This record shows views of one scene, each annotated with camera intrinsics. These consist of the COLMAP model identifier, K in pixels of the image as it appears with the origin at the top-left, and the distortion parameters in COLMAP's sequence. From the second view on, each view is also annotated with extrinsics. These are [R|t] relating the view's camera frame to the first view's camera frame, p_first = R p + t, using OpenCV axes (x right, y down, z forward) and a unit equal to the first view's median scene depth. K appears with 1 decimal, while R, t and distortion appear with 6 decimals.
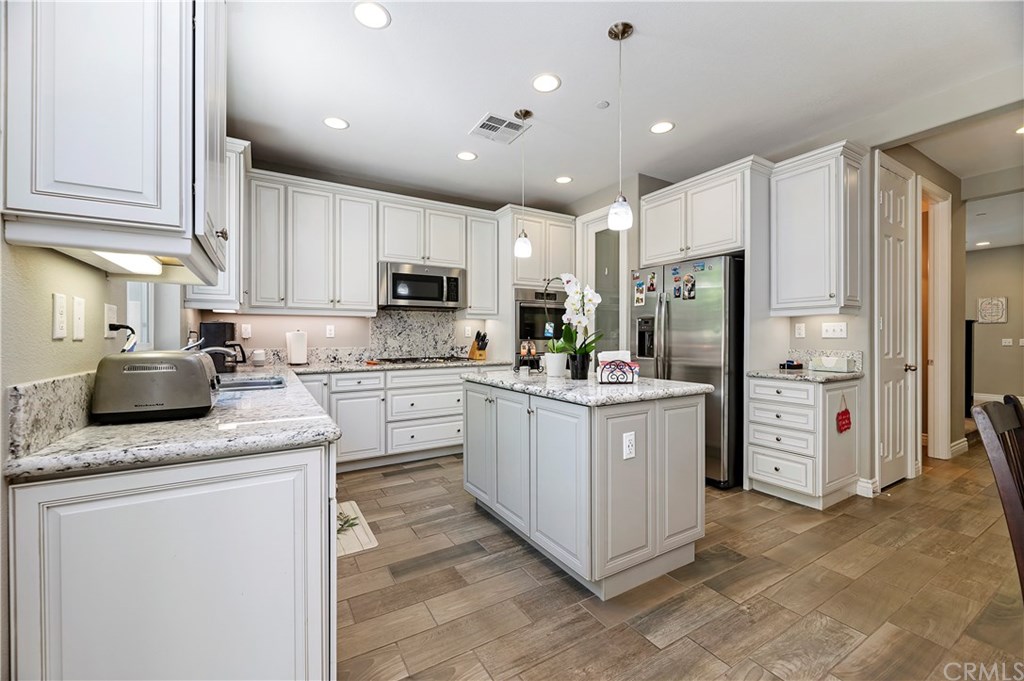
lens RADIAL K [[418.0, 0, 517.7], [0, 418.0, 339.0], [0, 0, 1]] dist [0.001965, 0.000867]
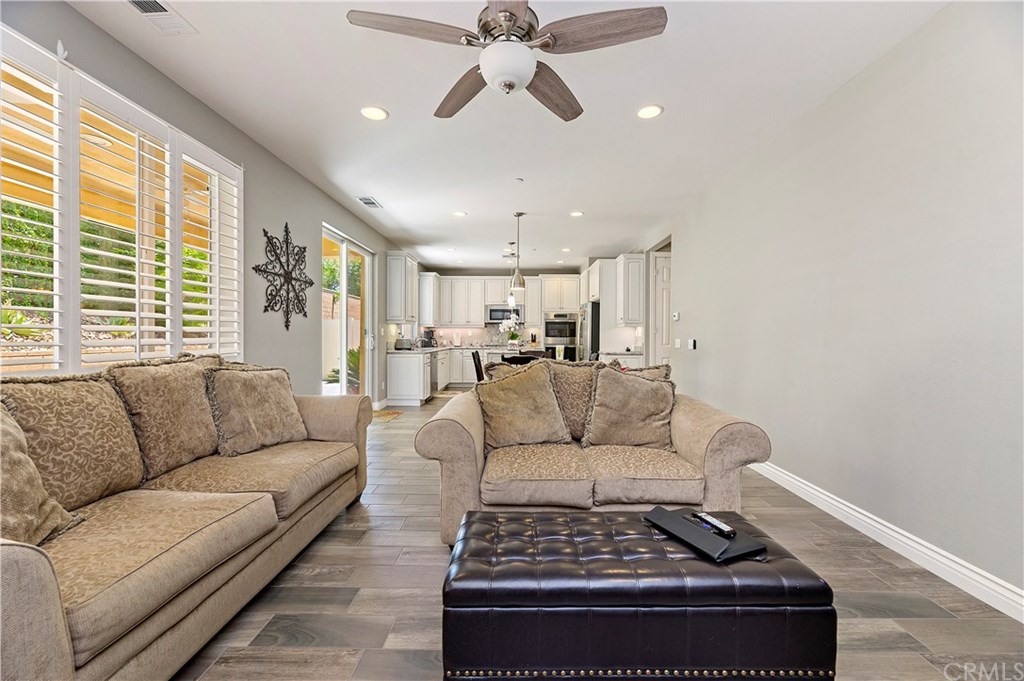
lens RADIAL K [[418.0, 0, 518.2], [0, 418.0, 337.9], [0, 0, 1]] dist [0.001965, 0.000867]
pose [[0.852452, 0.007959, -0.522744, 1.047074], [-0.007898, 0.999966, 0.002345, 0.001098], [0.522745, 0.002129, 0.852486, -0.926927]]
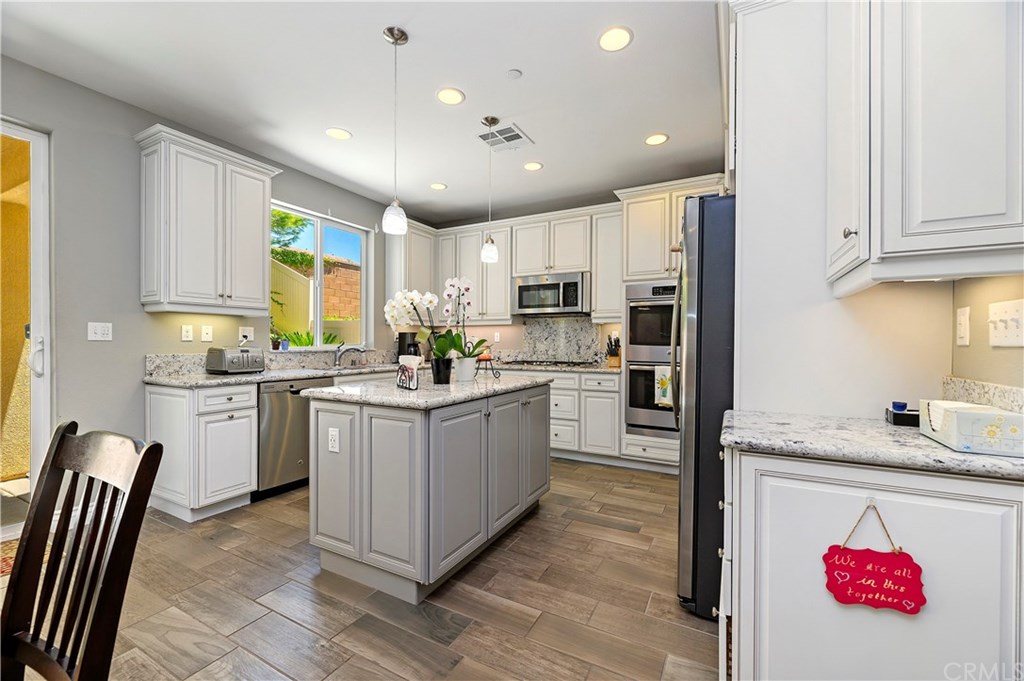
lens RADIAL K [[418.0, 0, 515.2], [0, 418.0, 341.7], [0, 0, 1]] dist [0.001965, 0.000867]
pose [[0.503030, 0.003891, -0.864260, 0.656119], [-0.008994, 0.999959, -0.000733, -0.003177], [0.864222, 0.008142, 0.503044, 0.387568]]
